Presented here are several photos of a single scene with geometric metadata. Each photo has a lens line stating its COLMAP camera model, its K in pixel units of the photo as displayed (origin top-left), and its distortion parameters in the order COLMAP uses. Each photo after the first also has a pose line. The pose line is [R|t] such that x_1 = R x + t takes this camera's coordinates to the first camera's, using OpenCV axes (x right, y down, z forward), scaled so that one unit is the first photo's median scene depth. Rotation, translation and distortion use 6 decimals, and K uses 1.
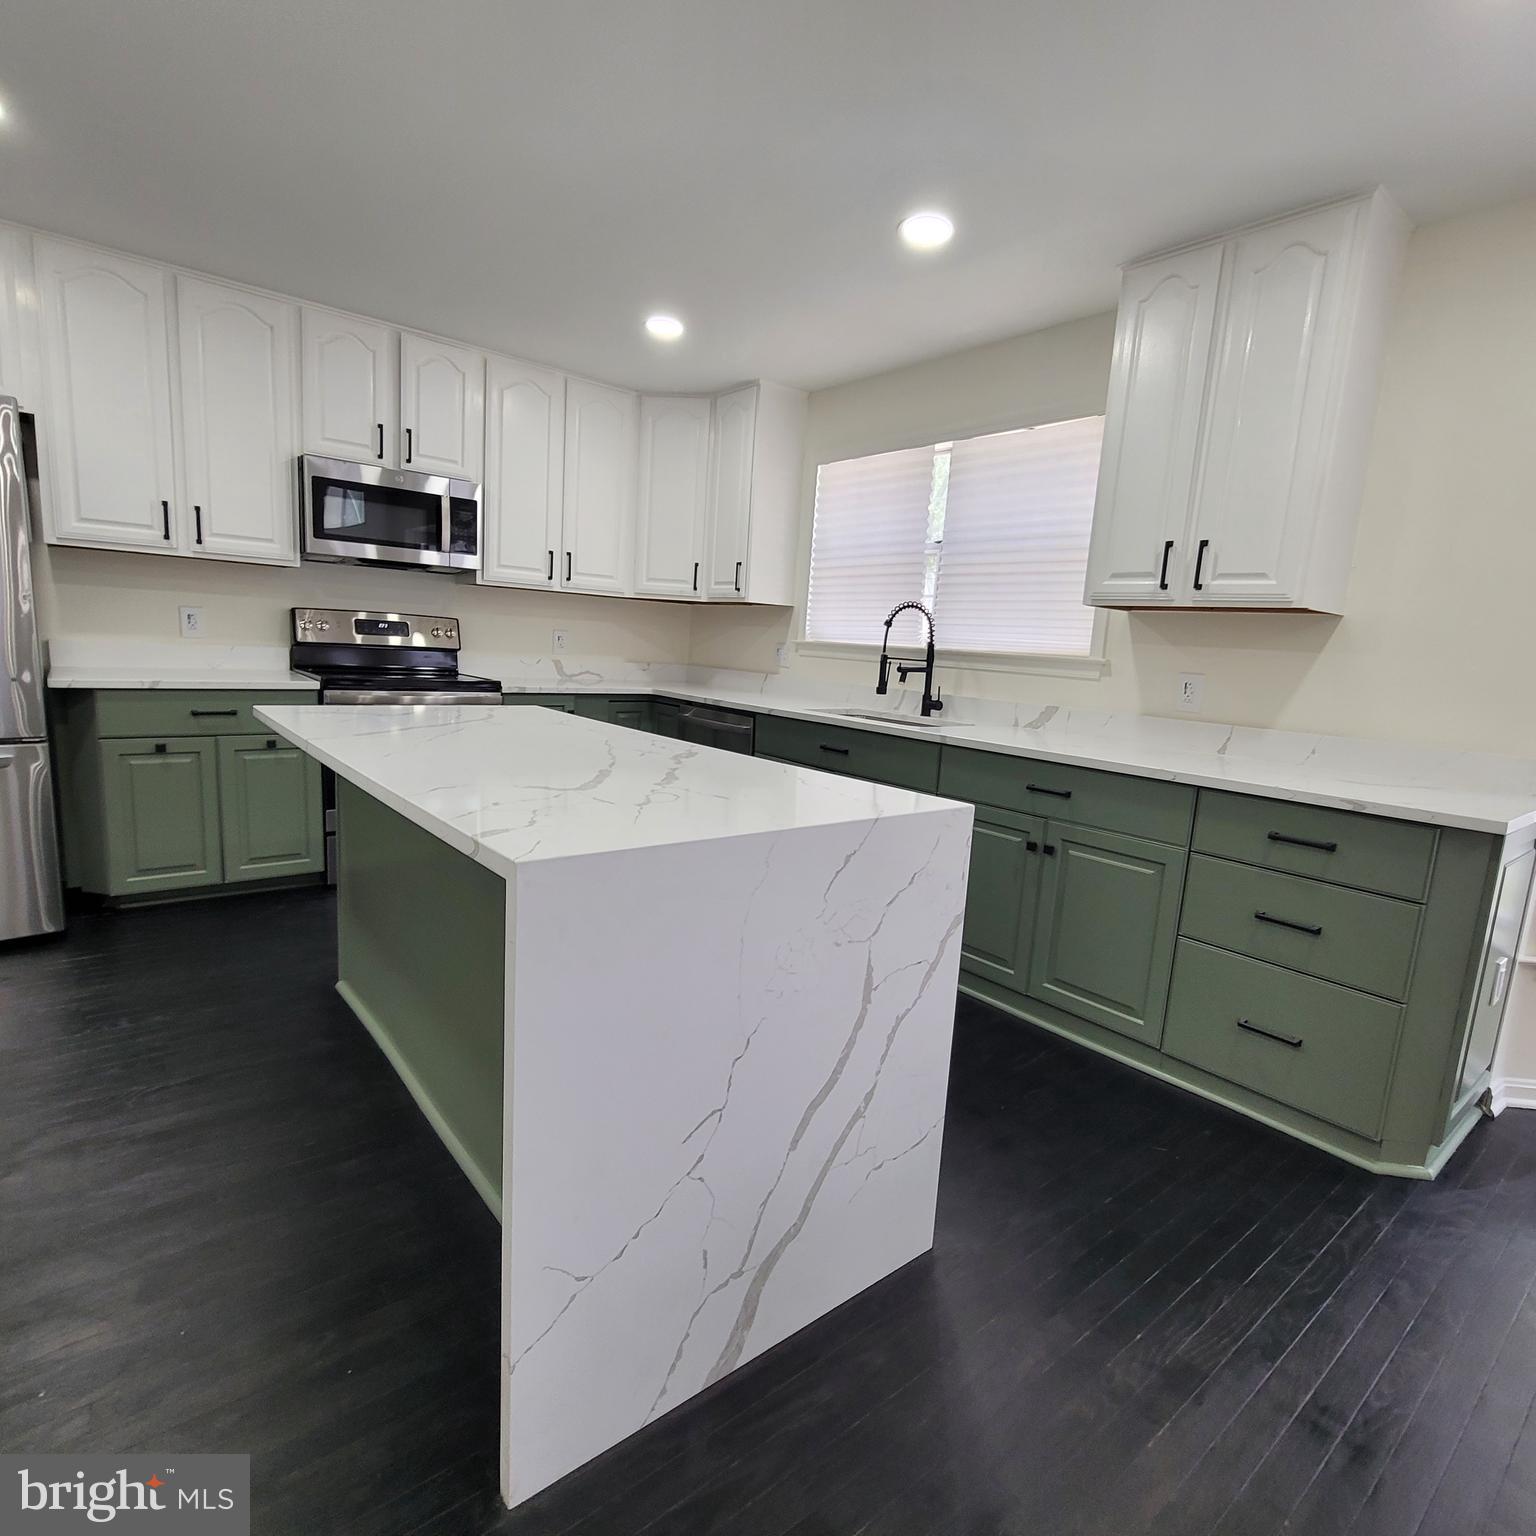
lens RADIAL K [[836.2, 0, 768.0], [0, 836.2, 768.0], [0, 0, 1]] dist [0.041819, -0.000805]
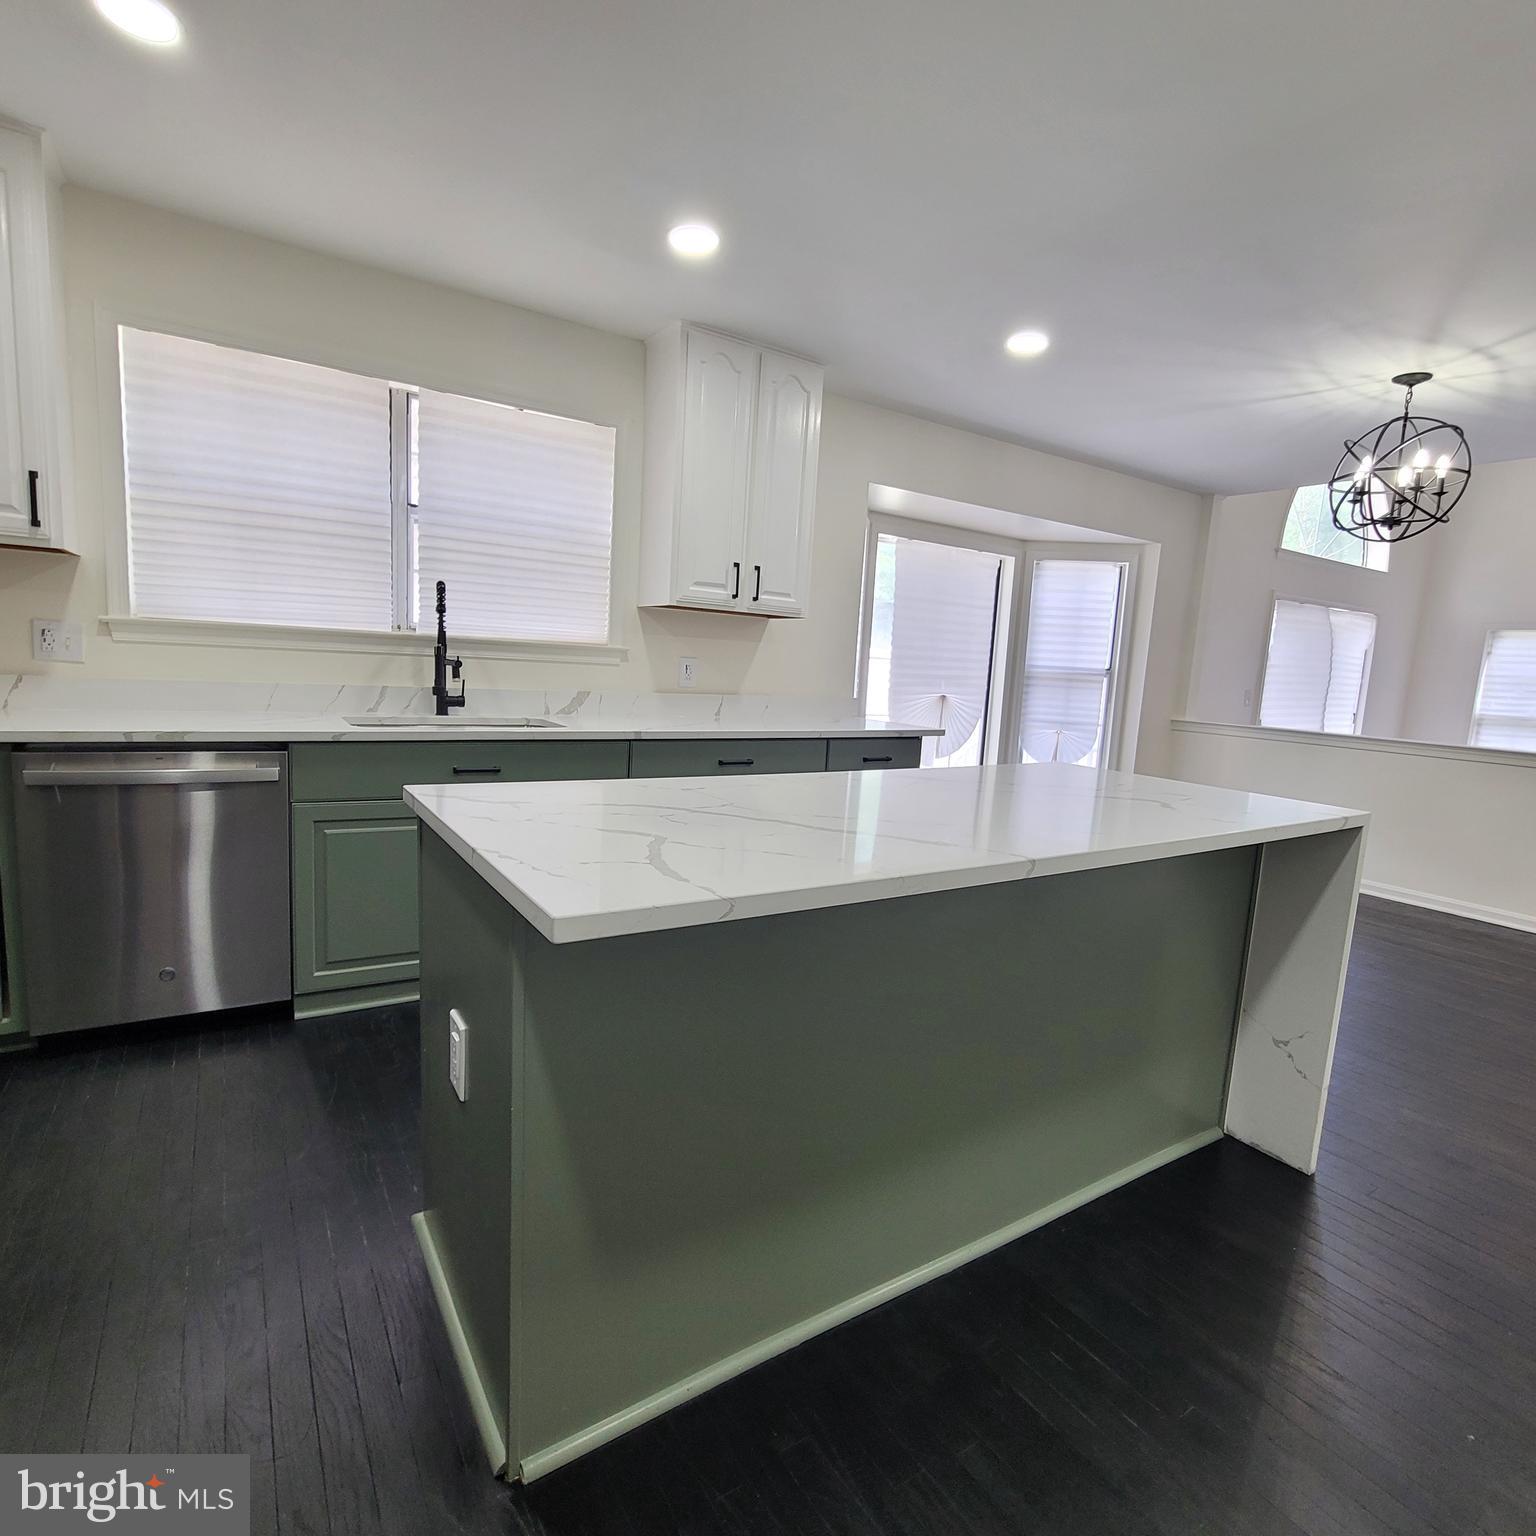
lens RADIAL K [[863.2, 0, 768.0], [0, 863.2, 768.0], [0, 0, 1]] dist [0.020311, 0.000134]
pose [[0.130295, -0.187277, 0.973628, -0.710379], [0.099884, 0.979482, 0.175036, -0.145974], [-0.986431, 0.074443, 0.146328, 0.613836]]
